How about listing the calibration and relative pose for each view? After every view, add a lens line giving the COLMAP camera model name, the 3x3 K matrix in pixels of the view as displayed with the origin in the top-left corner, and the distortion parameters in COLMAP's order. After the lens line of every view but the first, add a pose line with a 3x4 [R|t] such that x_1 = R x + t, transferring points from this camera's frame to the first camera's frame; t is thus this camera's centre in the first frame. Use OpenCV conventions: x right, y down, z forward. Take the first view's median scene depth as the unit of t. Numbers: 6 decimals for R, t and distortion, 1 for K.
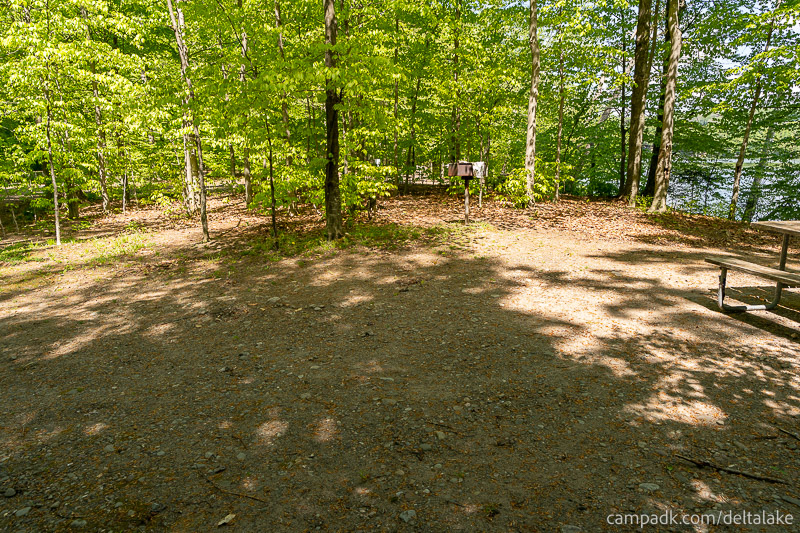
lens RADIAL K [[533.9, 0, 400.0], [0, 533.9, 266.4], [0, 0, 1]] dist [0.001084, 0.002710]
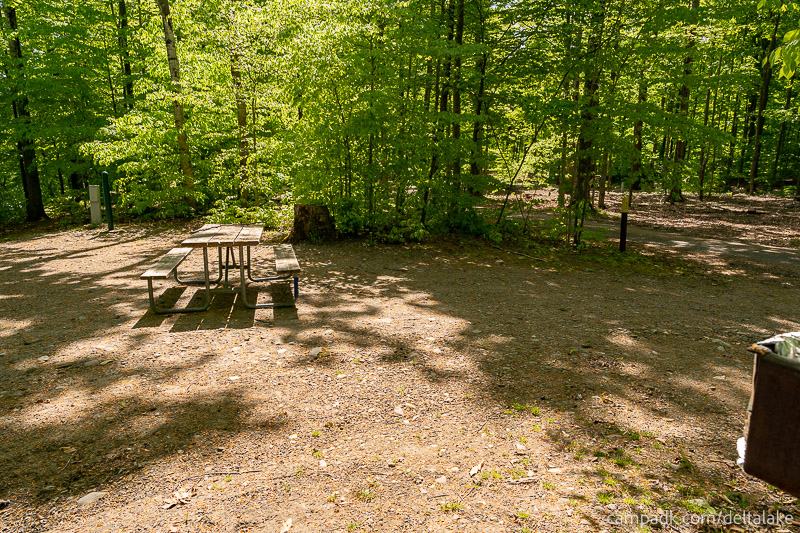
lens RADIAL K [[533.9, 0, 399.5], [0, 533.9, 265.8], [0, 0, 1]] dist [0.001084, 0.002710]
pose [[-0.995052, 0.037129, -0.092162, 0.376620], [-0.002915, 0.916246, 0.400605, -0.411308], [0.099317, 0.398891, -0.911604, 1.726720]]
